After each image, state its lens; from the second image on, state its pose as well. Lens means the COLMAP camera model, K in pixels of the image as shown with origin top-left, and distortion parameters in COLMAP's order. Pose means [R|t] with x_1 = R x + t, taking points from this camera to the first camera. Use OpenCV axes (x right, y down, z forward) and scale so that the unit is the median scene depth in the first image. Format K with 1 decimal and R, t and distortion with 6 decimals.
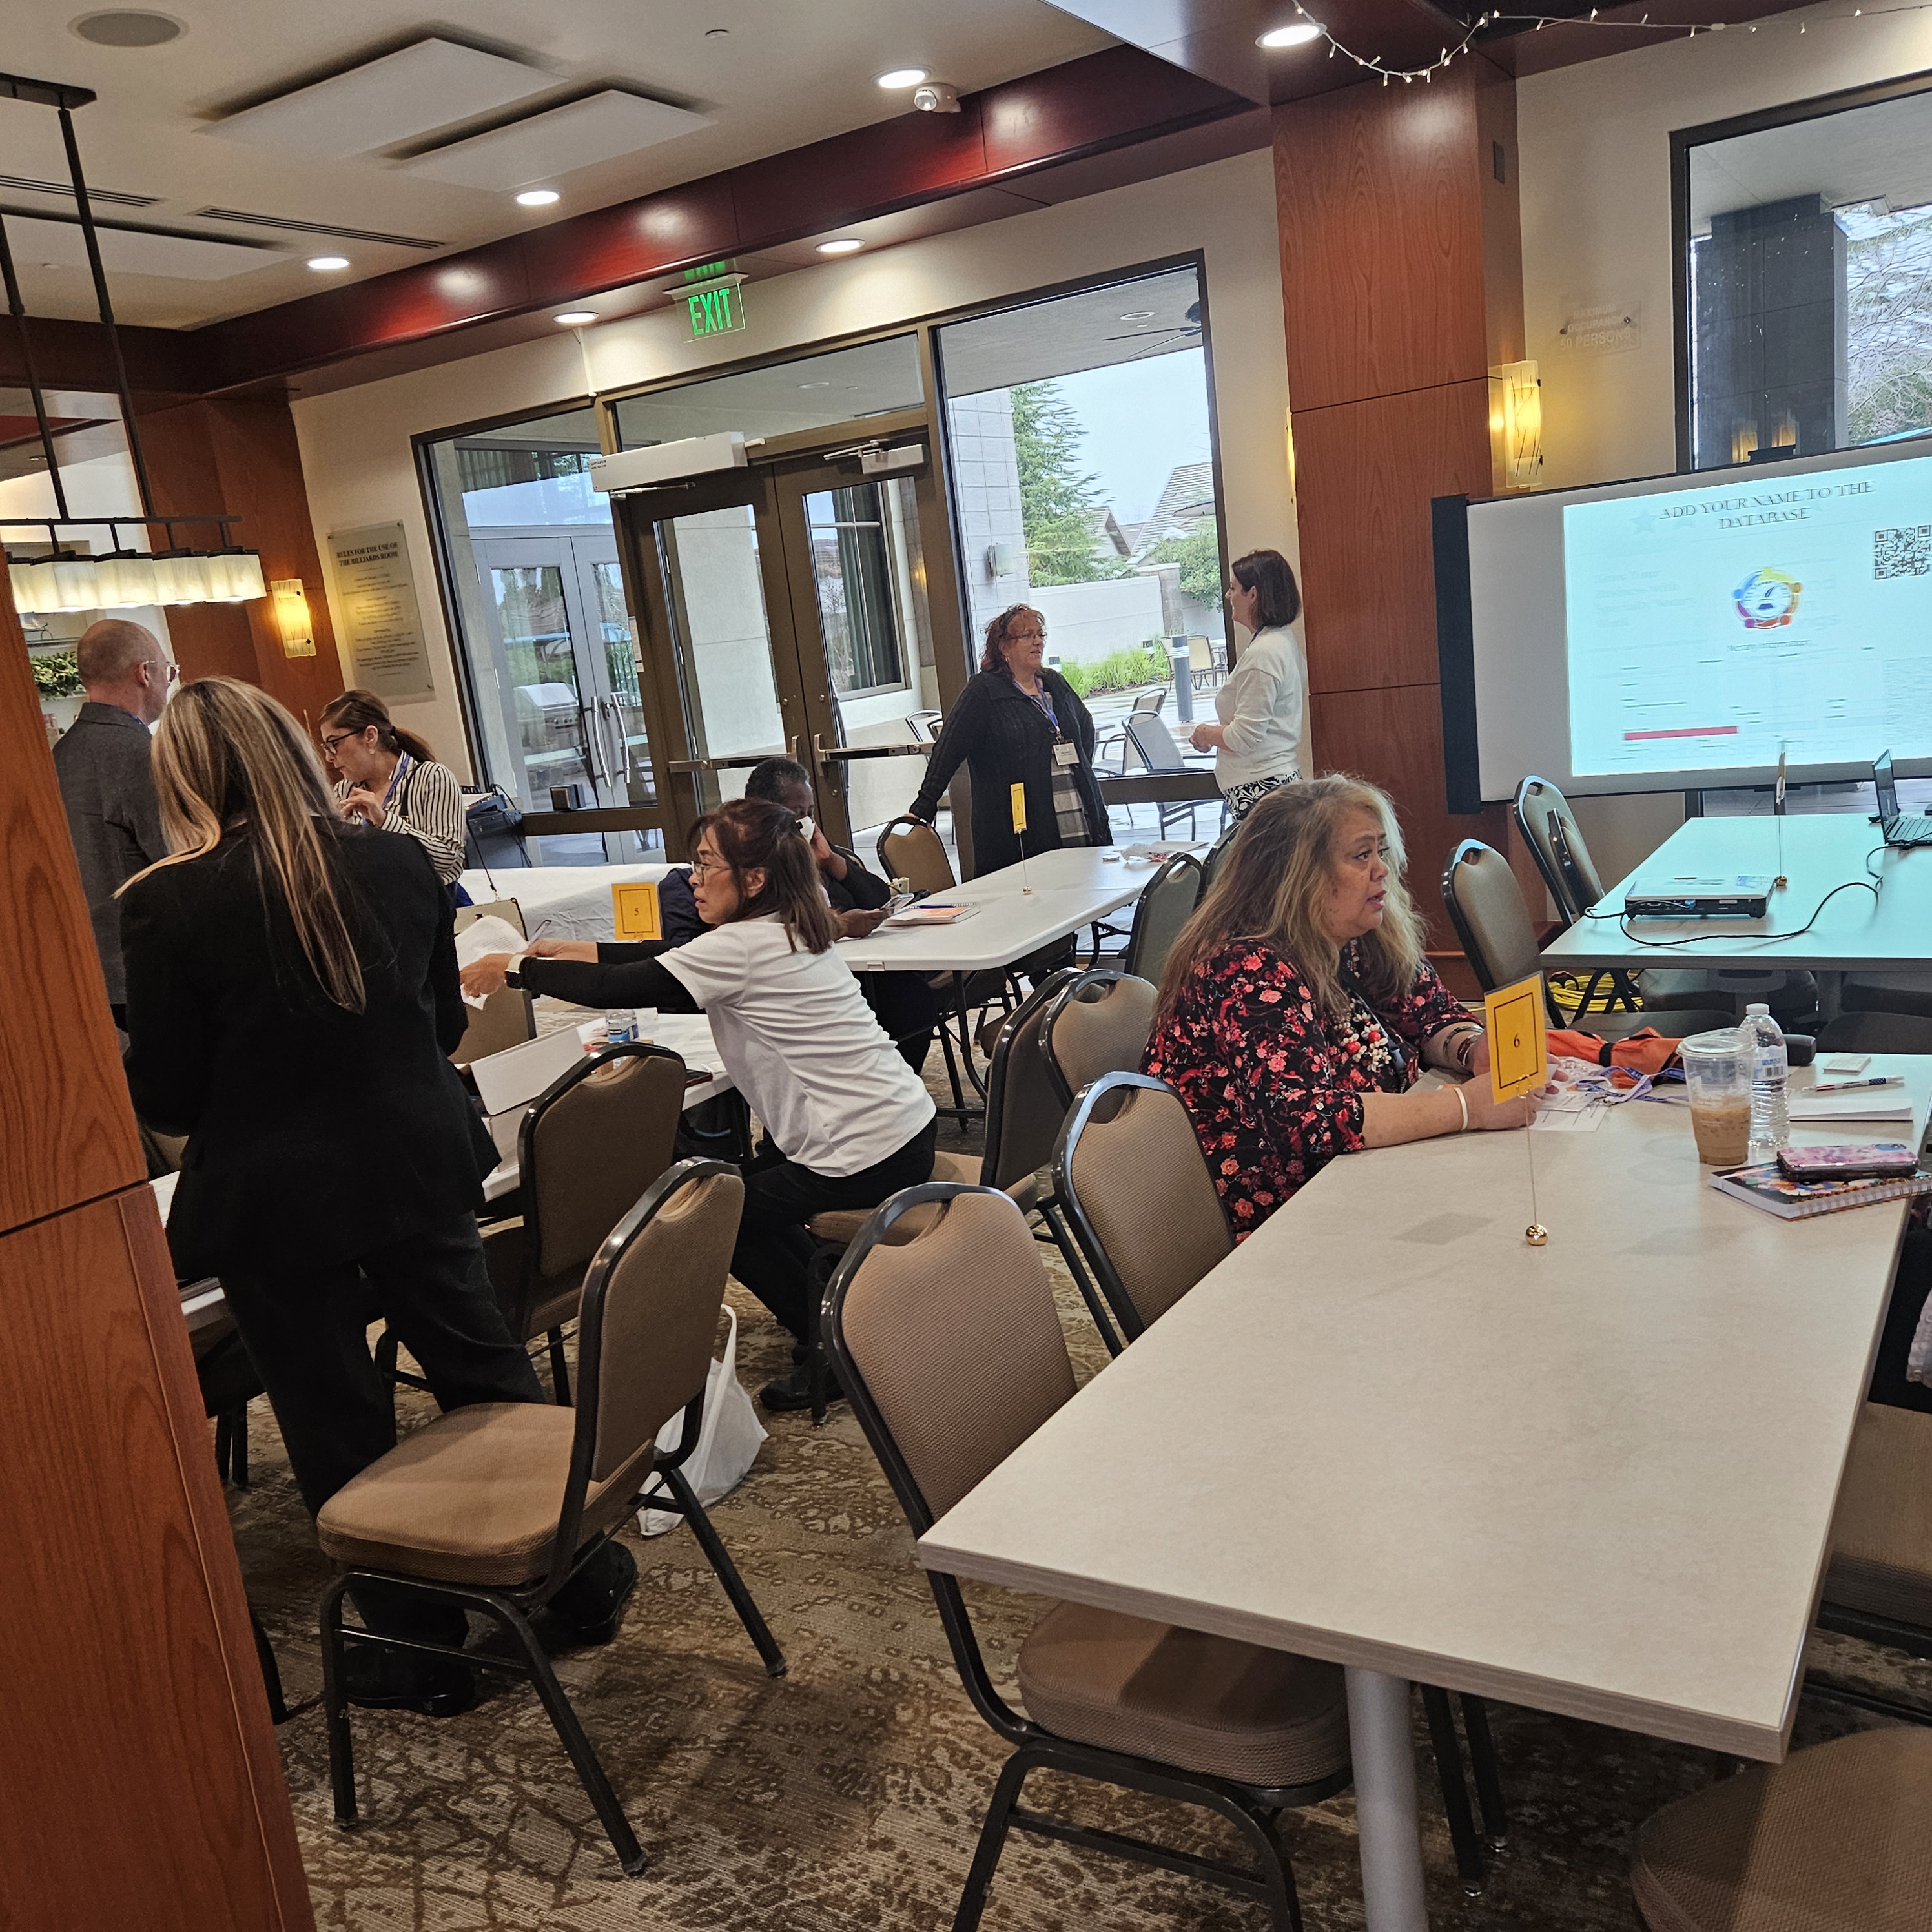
lens RADIAL K [[1725.6, 0, 966.0], [0, 1725.6, 966.0], [0, 0, 1]] dist [0.100063, -0.104391]
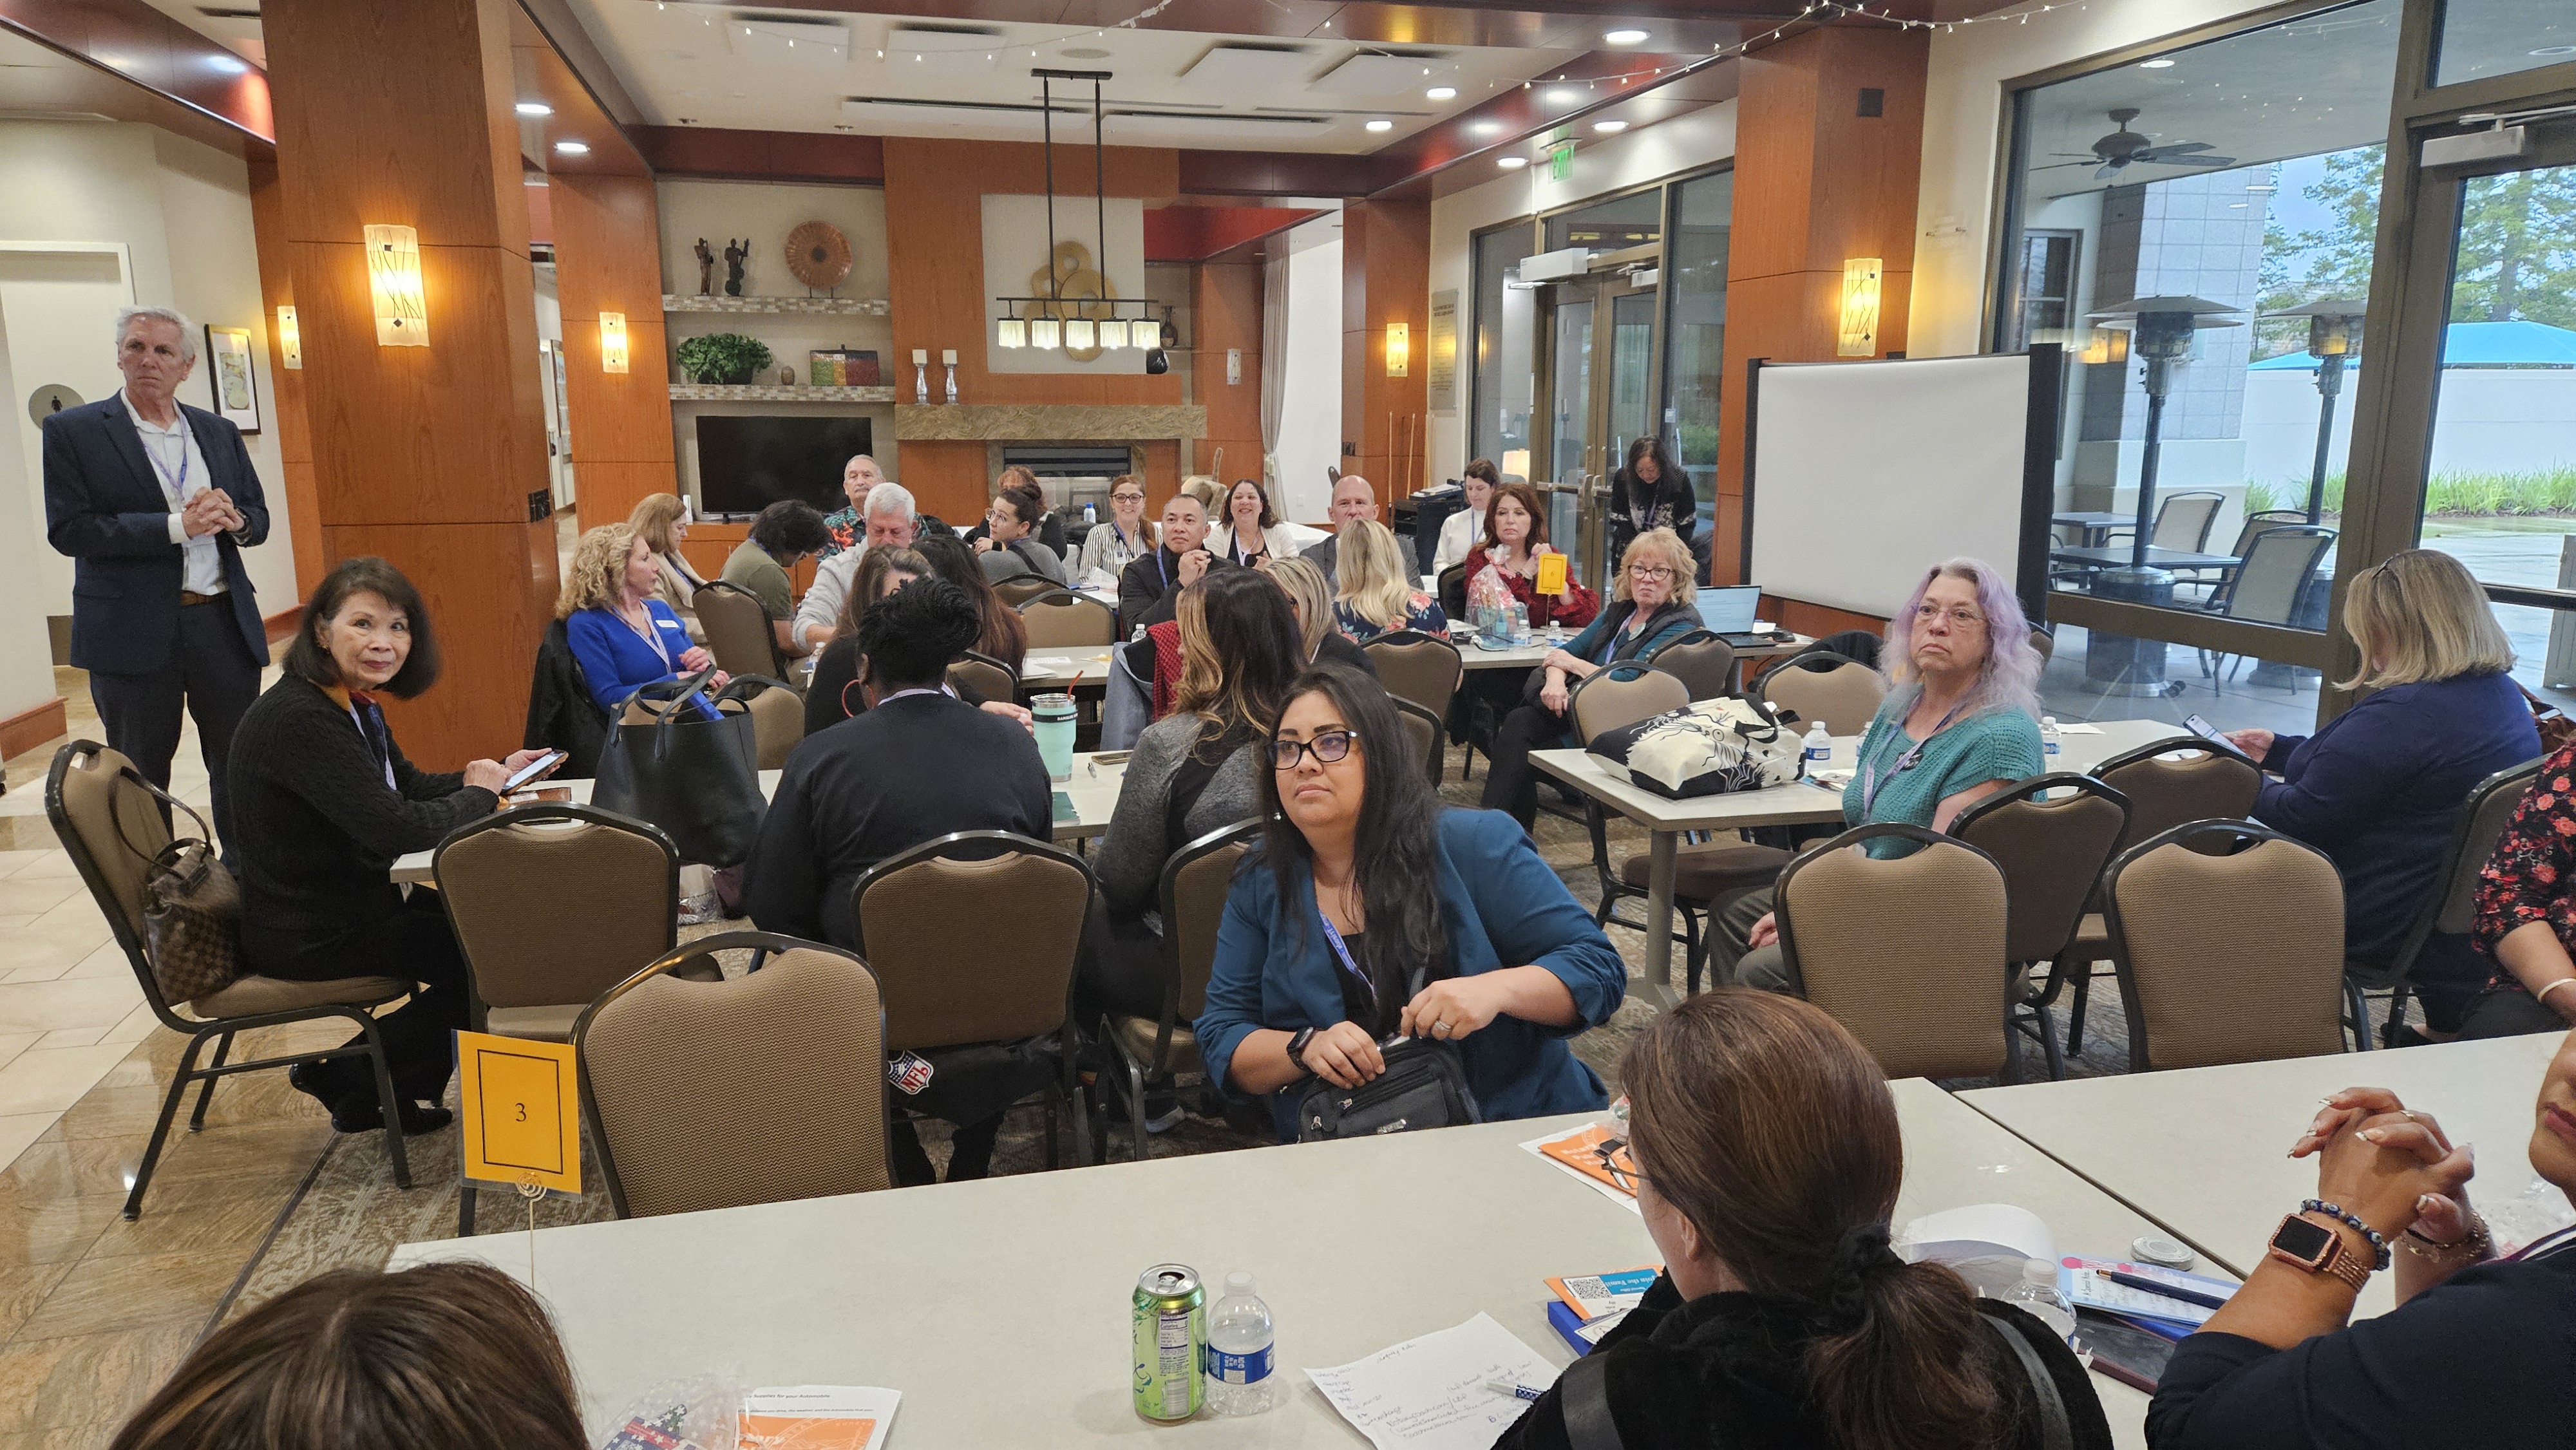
lens RADIAL K [[1718.0, 0, 1288.7], [0, 1718.0, 749.1], [0, 0, 1]] dist [0.070207, -0.058205]
pose [[0.712269, 0.254649, -0.654085, 0.661273], [-0.222533, 0.965721, 0.133647, -0.052996], [0.665697, 0.050363, 0.744521, -0.143533]]
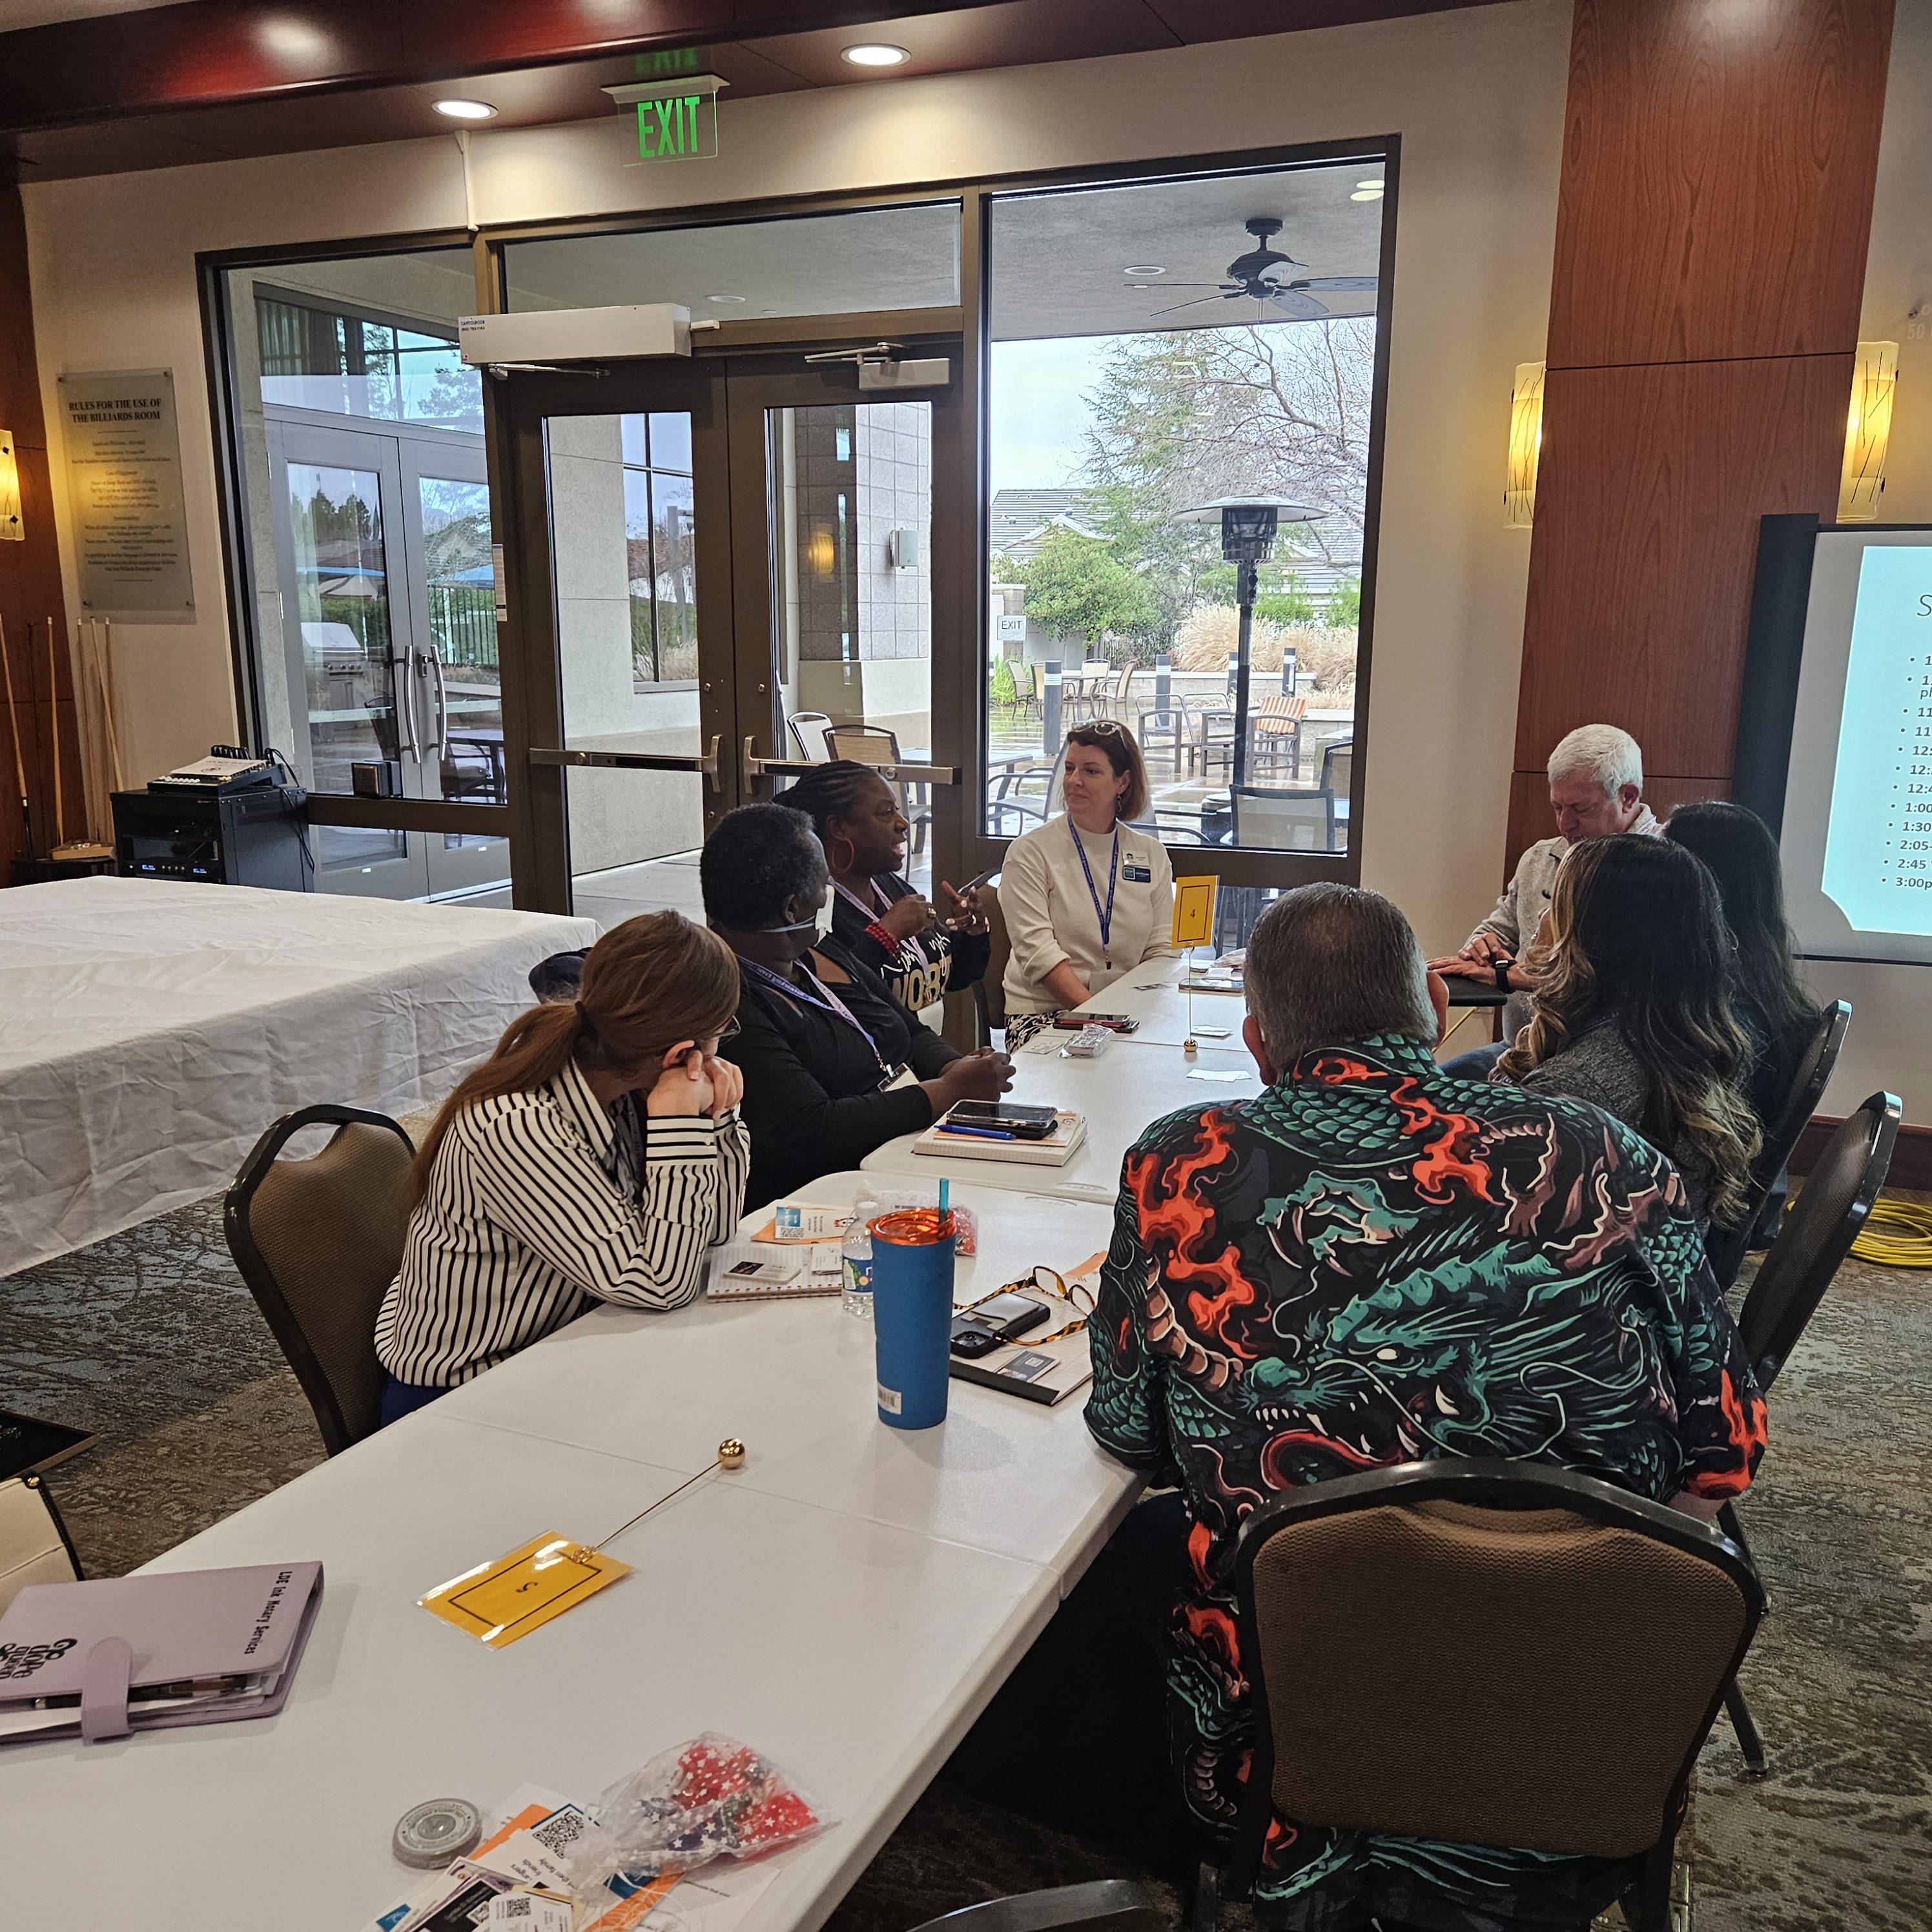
lens RADIAL K [[1722.4, 0, 1016.3], [0, 1722.4, 973.2], [0, 0, 1]] dist [0.088674, -0.074881]
pose [[0.982278, 0.094806, 0.161687, -0.081775], [-0.094345, 0.995484, -0.010546, -0.036172], [-0.161956, -0.004896, 0.986786, 0.251475]]
